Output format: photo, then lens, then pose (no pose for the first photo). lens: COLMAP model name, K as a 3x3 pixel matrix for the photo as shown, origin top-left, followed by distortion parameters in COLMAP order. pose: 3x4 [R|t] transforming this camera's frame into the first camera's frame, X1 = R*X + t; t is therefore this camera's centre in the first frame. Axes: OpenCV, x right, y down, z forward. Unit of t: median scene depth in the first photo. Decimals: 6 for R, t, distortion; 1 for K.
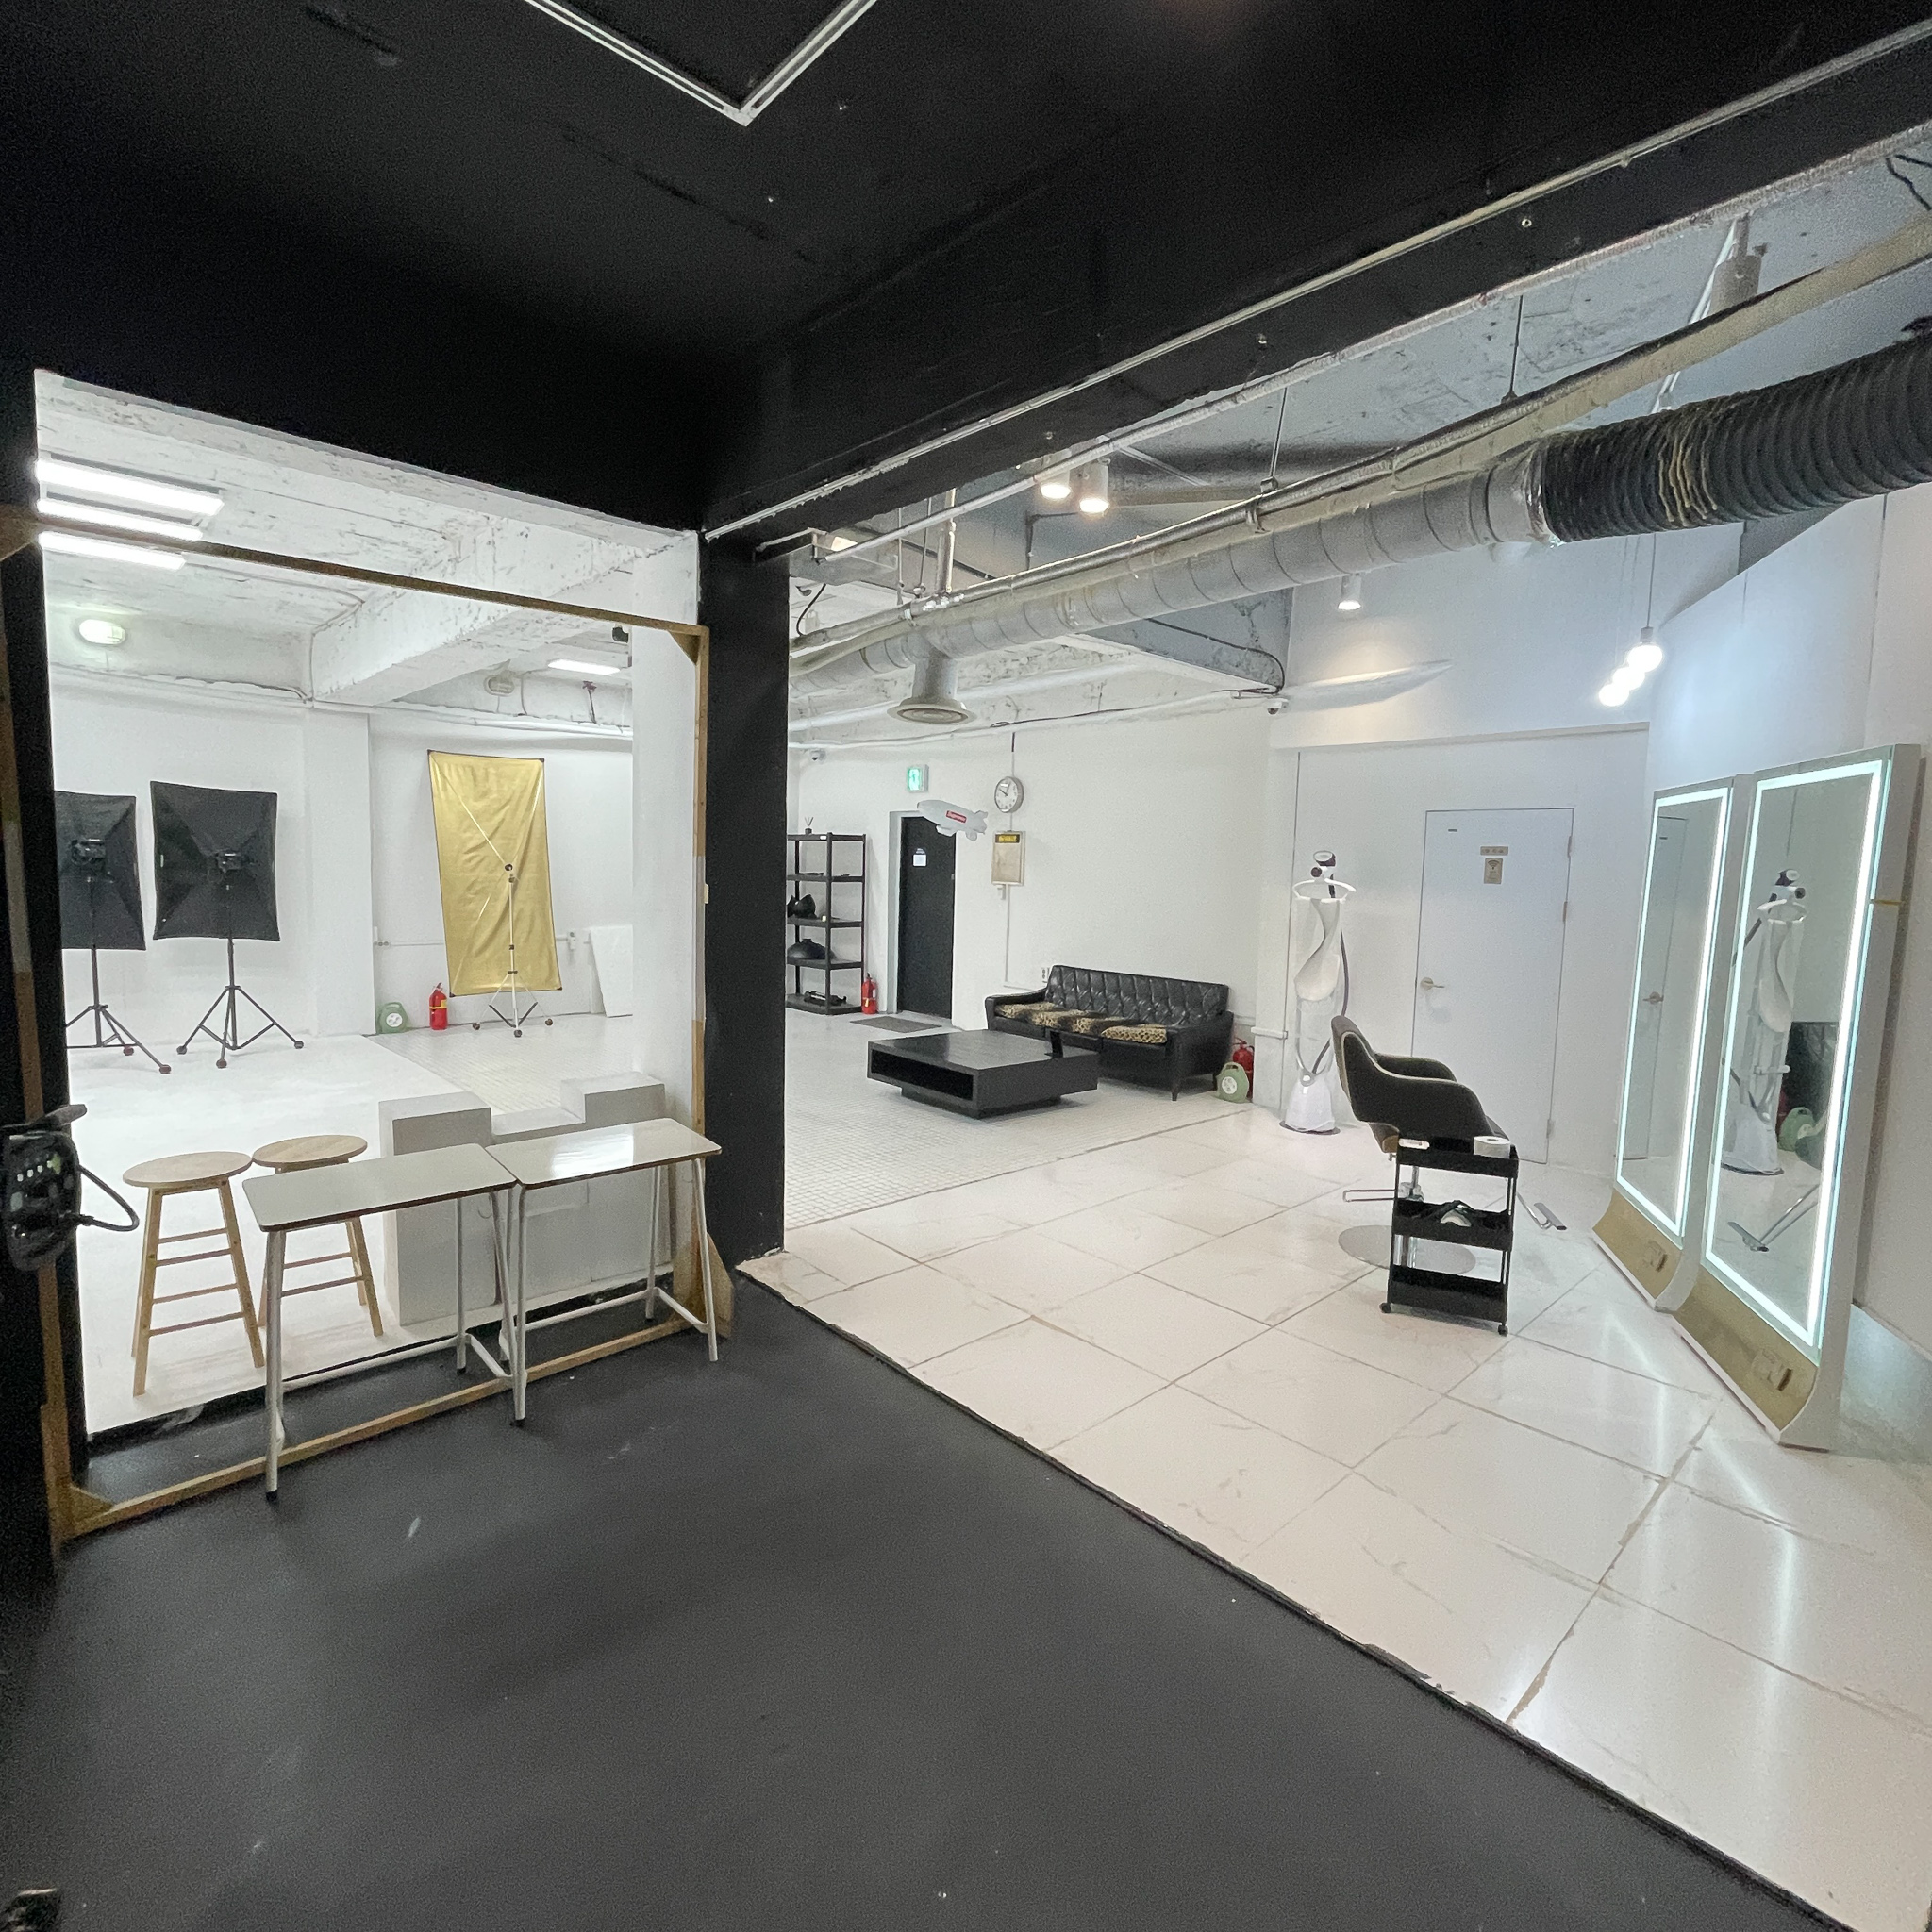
lens RADIAL K [[1041.5, 0, 966.0], [0, 1041.5, 966.0], [0, 0, 1]] dist [-0.001492, 0.000648]
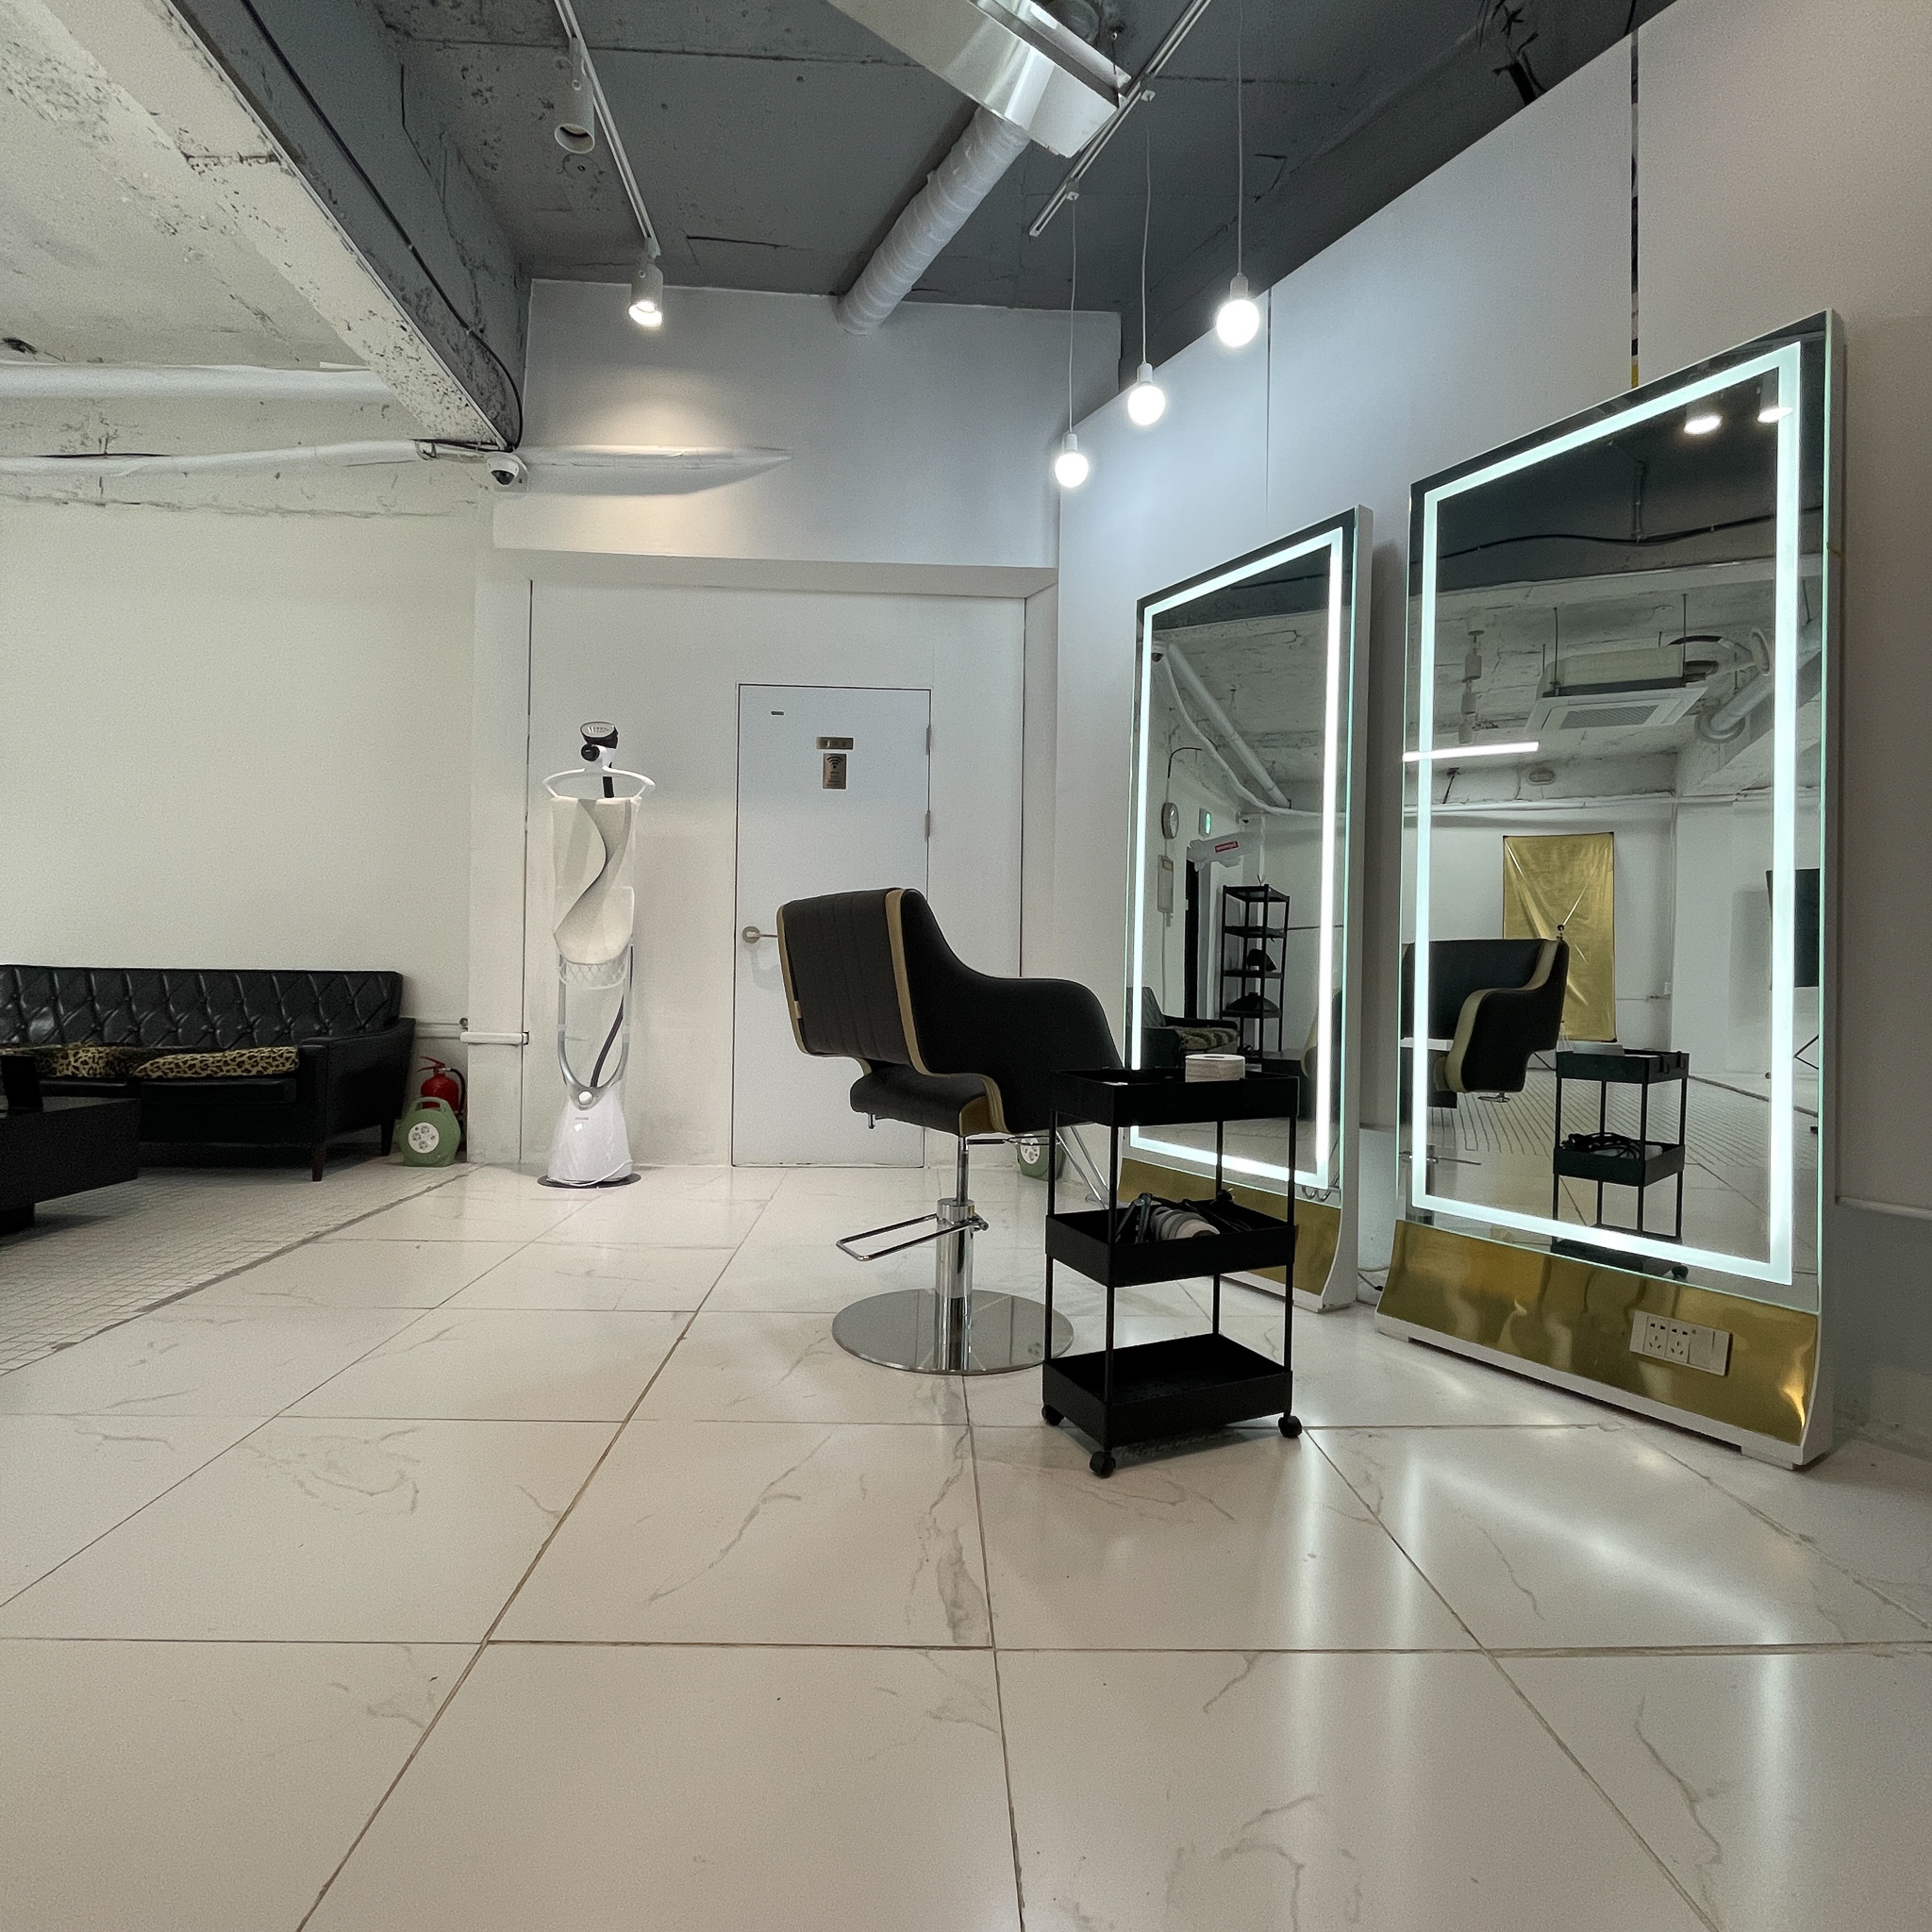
lens RADIAL K [[1041.5, 0, 966.0], [0, 1041.5, 966.0], [0, 0, 1]] dist [-0.001492, 0.000648]
pose [[0.657264, -0.008268, 0.753615, 0.019696], [0.073120, 0.995922, -0.052845, 0.080470], [-0.750105, 0.089837, 0.655188, 0.433995]]
